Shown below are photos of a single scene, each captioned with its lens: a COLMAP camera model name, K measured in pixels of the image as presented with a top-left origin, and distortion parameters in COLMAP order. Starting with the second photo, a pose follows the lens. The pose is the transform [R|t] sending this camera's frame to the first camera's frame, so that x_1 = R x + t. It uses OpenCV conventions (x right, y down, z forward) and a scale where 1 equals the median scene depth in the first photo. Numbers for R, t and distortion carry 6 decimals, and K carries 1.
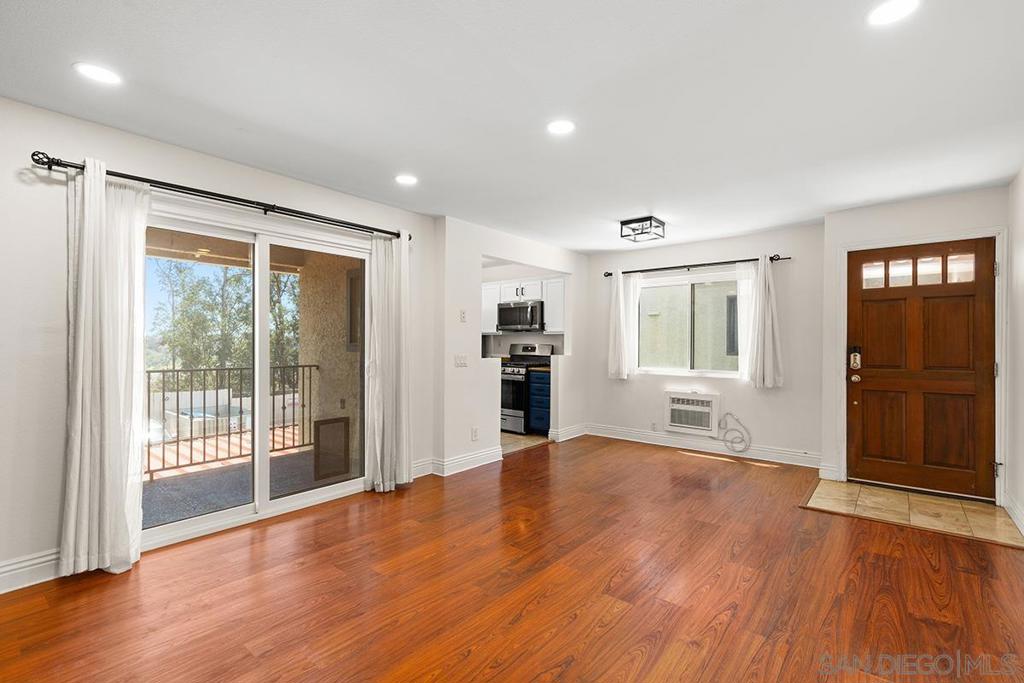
lens RADIAL K [[457.1, 0, 516.6], [0, 457.1, 344.1], [0, 0, 1]] dist [0.006534, -0.001096]
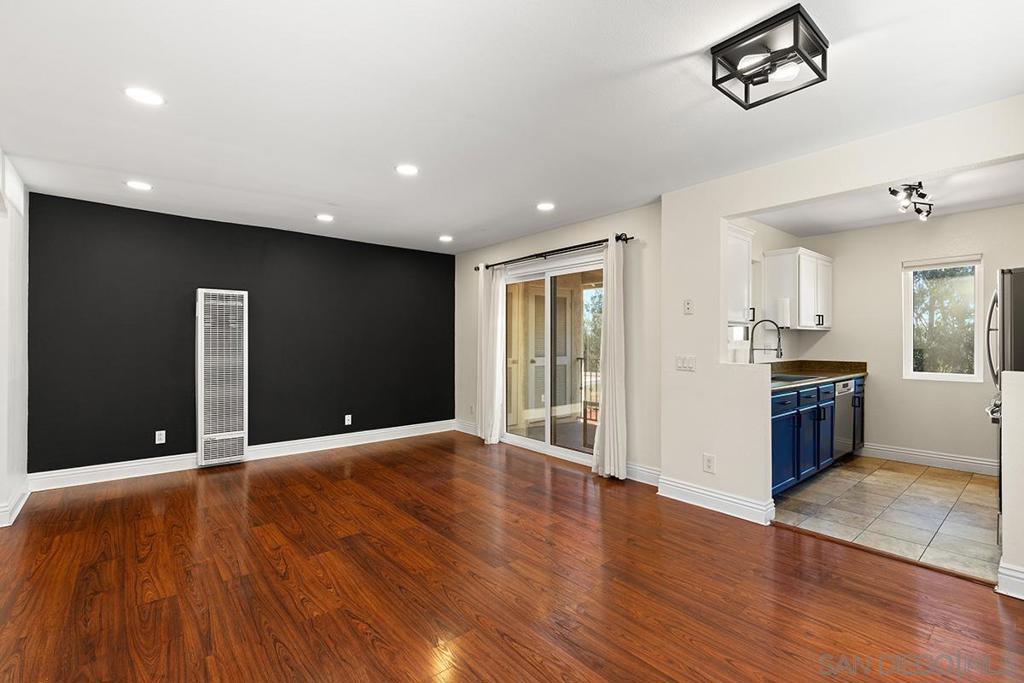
lens RADIAL K [[457.1, 0, 520.0], [0, 457.1, 340.4], [0, 0, 1]] dist [0.006534, -0.001096]
pose [[-0.173104, -0.005731, -0.984887, 0.787002], [-0.004781, 0.999976, -0.004979, 0.001977], [0.984892, 0.003847, -0.173127, 0.937508]]
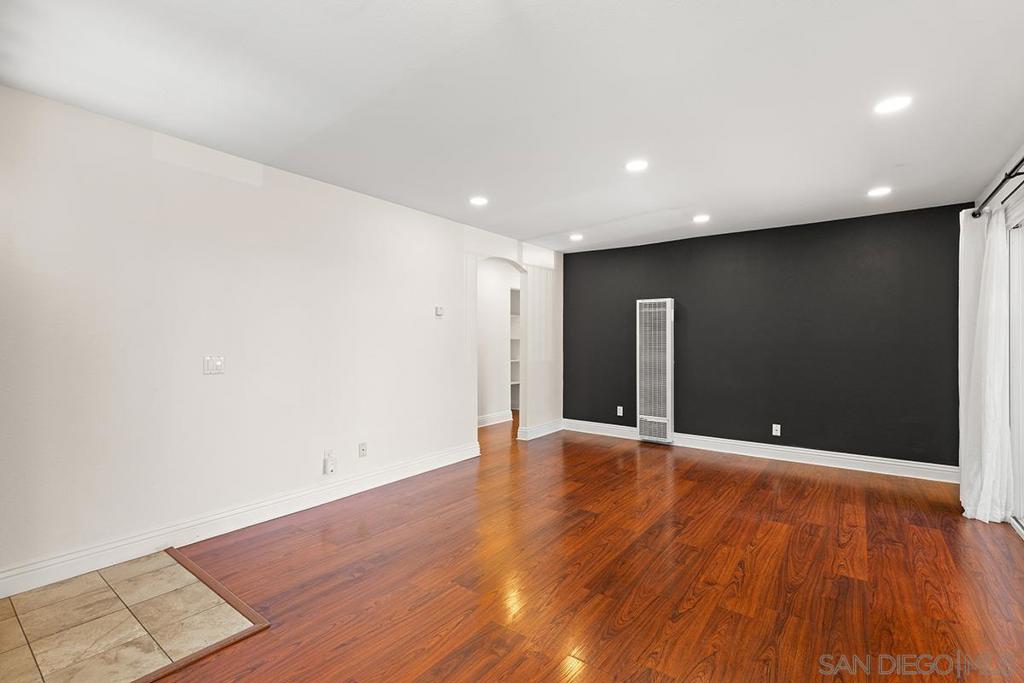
lens RADIAL K [[457.1, 0, 518.4], [0, 457.1, 352.5], [0, 0, 1]] dist [0.006534, -0.001096]
pose [[-0.998894, -0.003443, -0.046898, 0.289269], [-0.004812, 0.999565, 0.029098, -0.002265], [0.046778, 0.029291, -0.998476, 1.357711]]
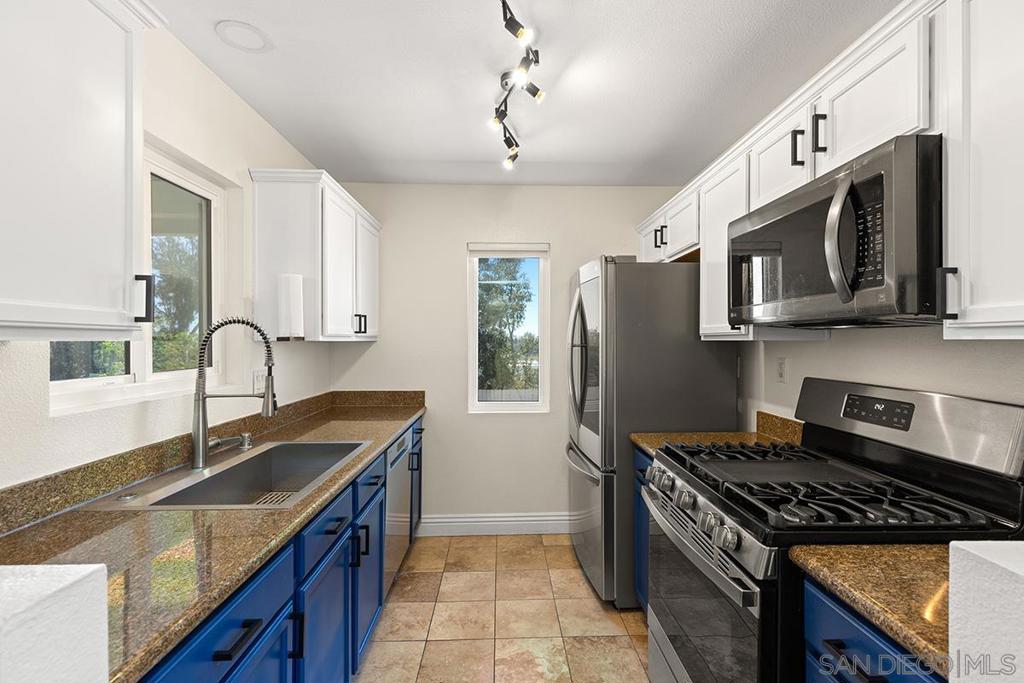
lens RADIAL K [[457.1, 0, 512.4], [0, 457.1, 341.8], [0, 0, 1]] dist [0.006534, -0.001096]
pose [[0.659143, -0.002304, -0.752014, 0.125799], [-0.001680, 0.999988, -0.004536, -0.031971], [0.752016, 0.004253, 0.659131, 1.225743]]
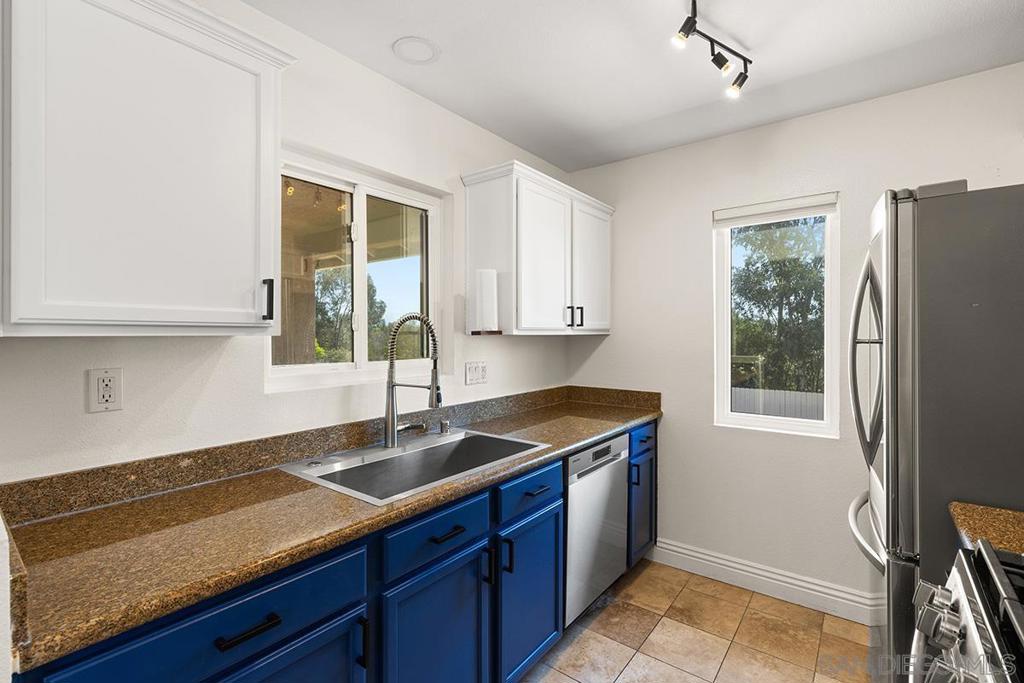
lens RADIAL K [[457.1, 0, 524.1], [0, 457.1, 333.7], [0, 0, 1]] dist [0.006534, -0.001096]
pose [[0.040290, -0.003961, -0.999180, 0.100275], [-0.003961, 0.999984, -0.004124, -0.034206], [0.999180, 0.004124, 0.040273, 1.400489]]
